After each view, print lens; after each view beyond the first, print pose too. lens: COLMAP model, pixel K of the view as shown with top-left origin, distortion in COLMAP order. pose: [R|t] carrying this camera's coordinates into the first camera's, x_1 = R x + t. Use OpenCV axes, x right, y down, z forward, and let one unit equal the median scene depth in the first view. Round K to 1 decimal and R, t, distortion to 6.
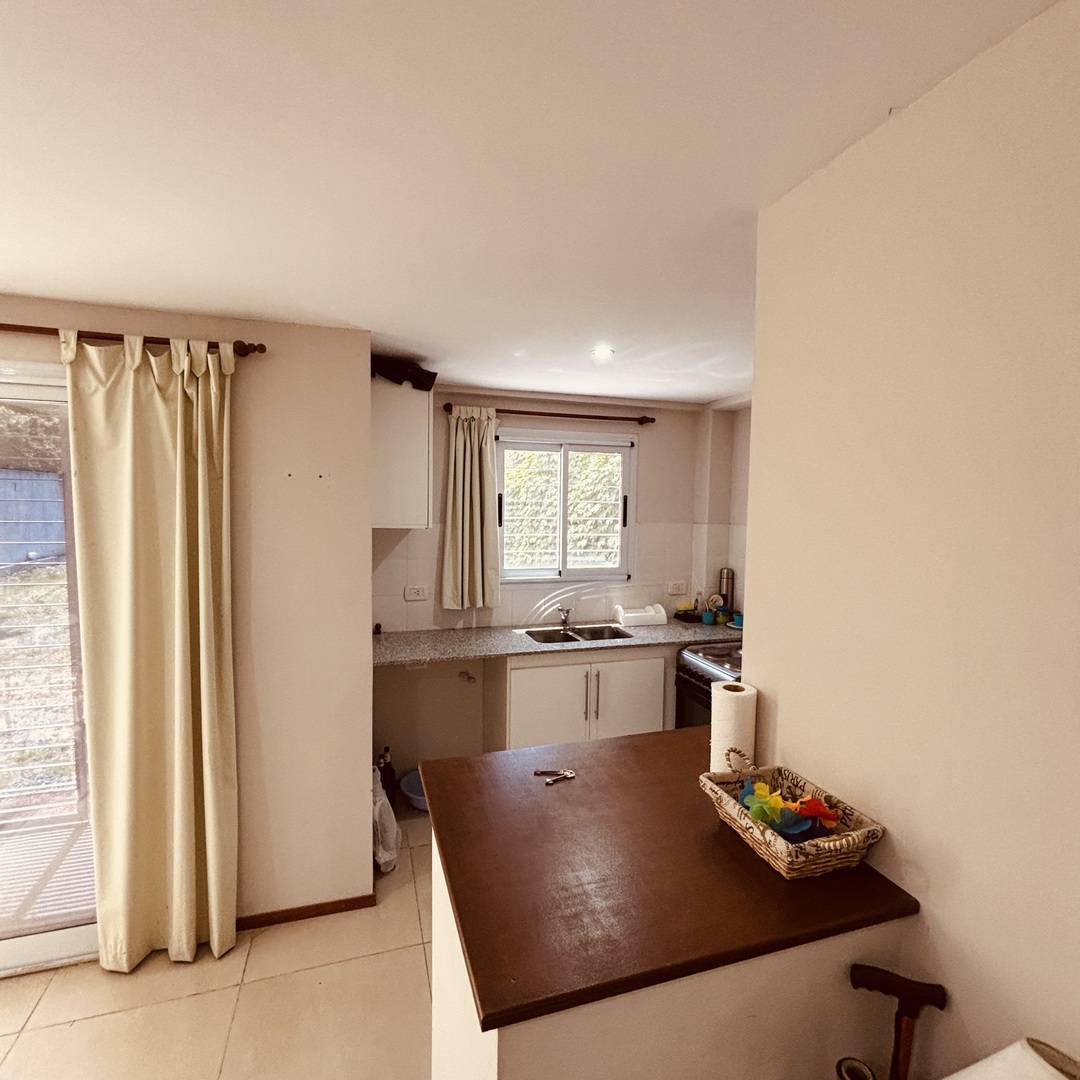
lens RADIAL K [[576.0, 0, 540.0], [0, 576.0, 540.0], [0, 0, 1]] dist [0.042191, -0.025278]
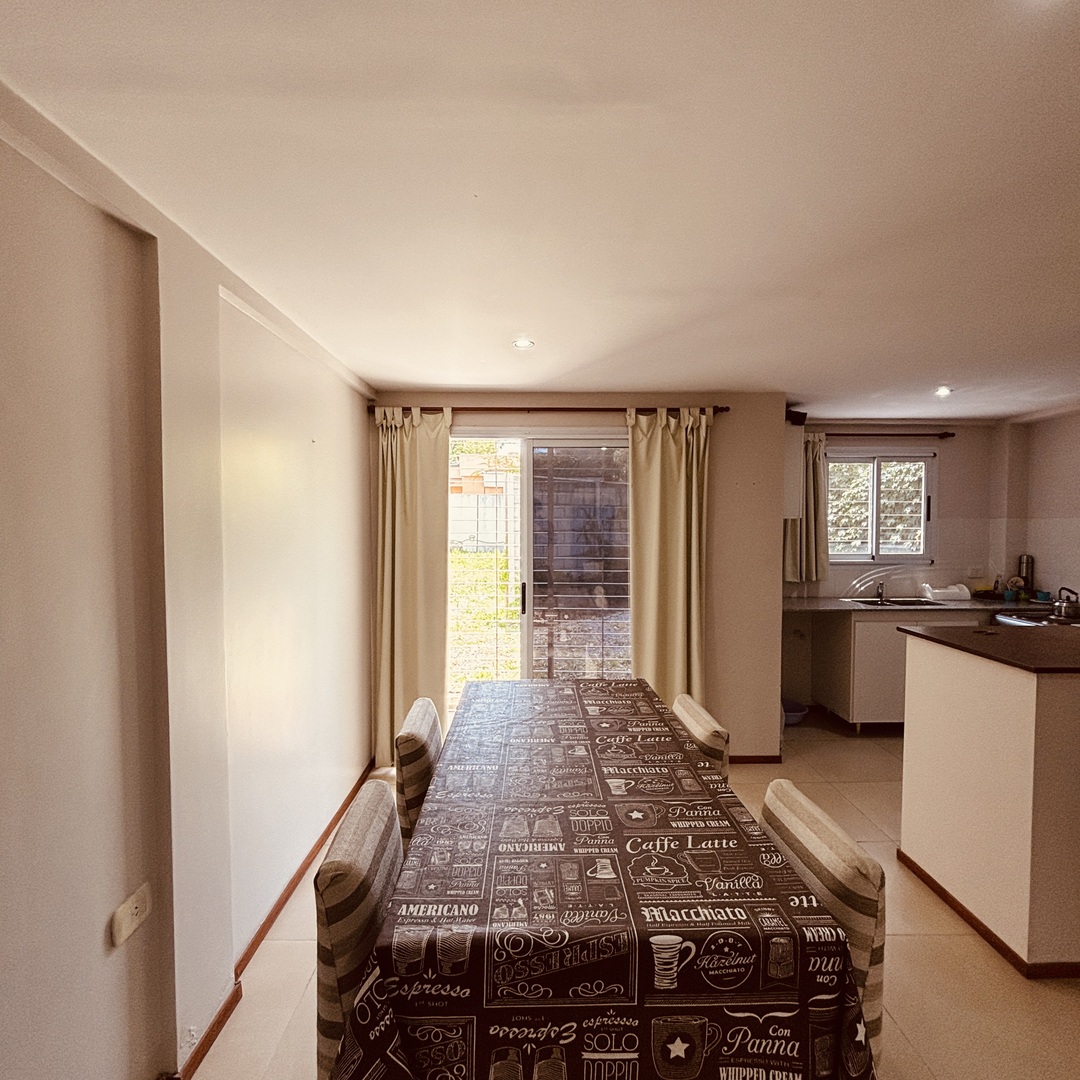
lens RADIAL K [[578.4, 0, 547.9], [0, 578.4, 540.7], [0, 0, 1]] dist [-0.001696, 0.001808]
pose [[0.958400, -0.005609, -0.285372, -0.330454], [-0.003741, 0.999474, -0.032209, 0.072556], [0.285403, 0.031937, 0.957875, -0.495307]]
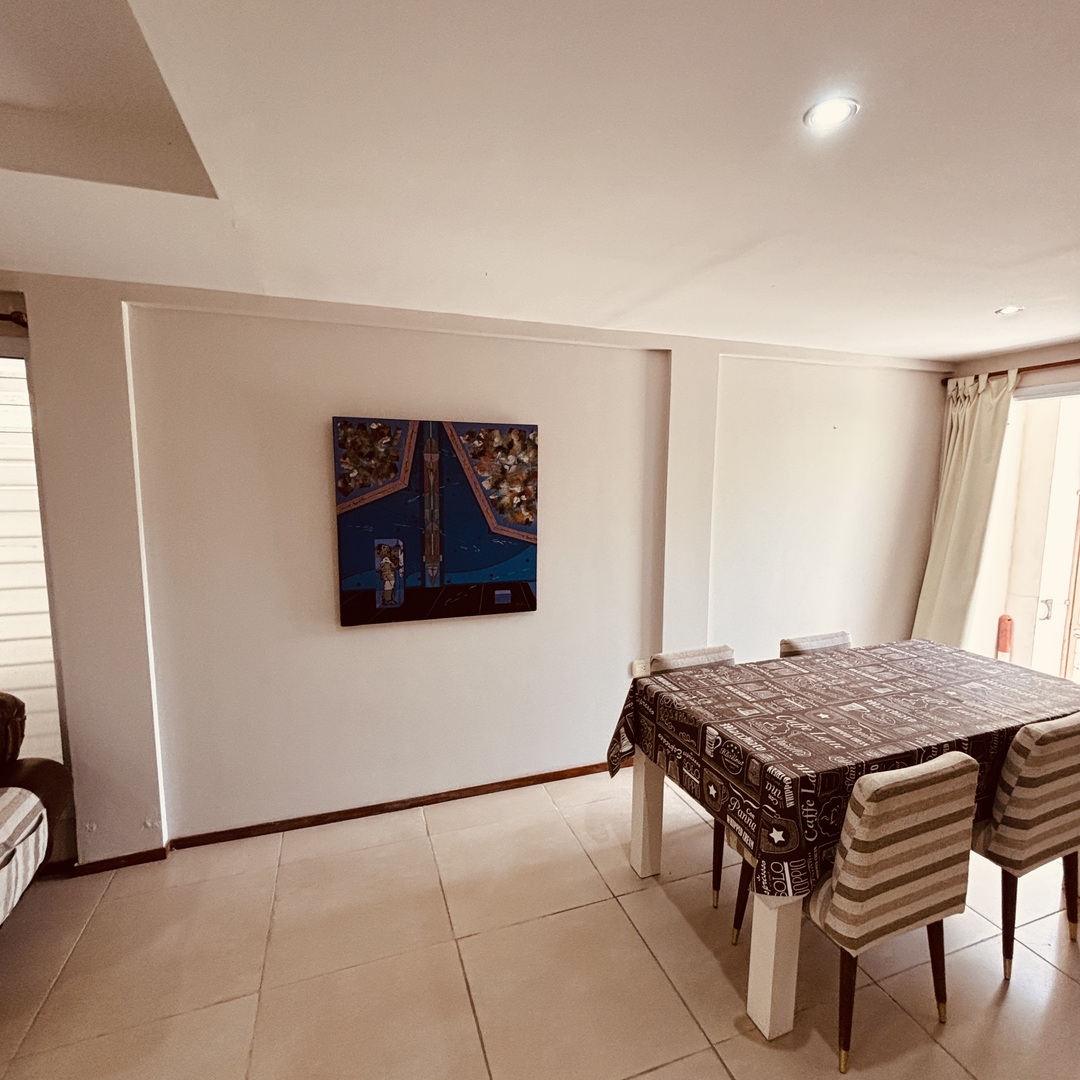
lens RADIAL K [[574.1, 0, 543.0], [0, 574.1, 544.4], [0, 0, 1]] dist [-0.000658, 0.000756]
pose [[0.033537, 0.106065, -0.993793, 0.184722], [-0.069166, 0.992215, 0.103562, 0.047097], [0.997041, 0.065264, 0.040612, -0.372137]]
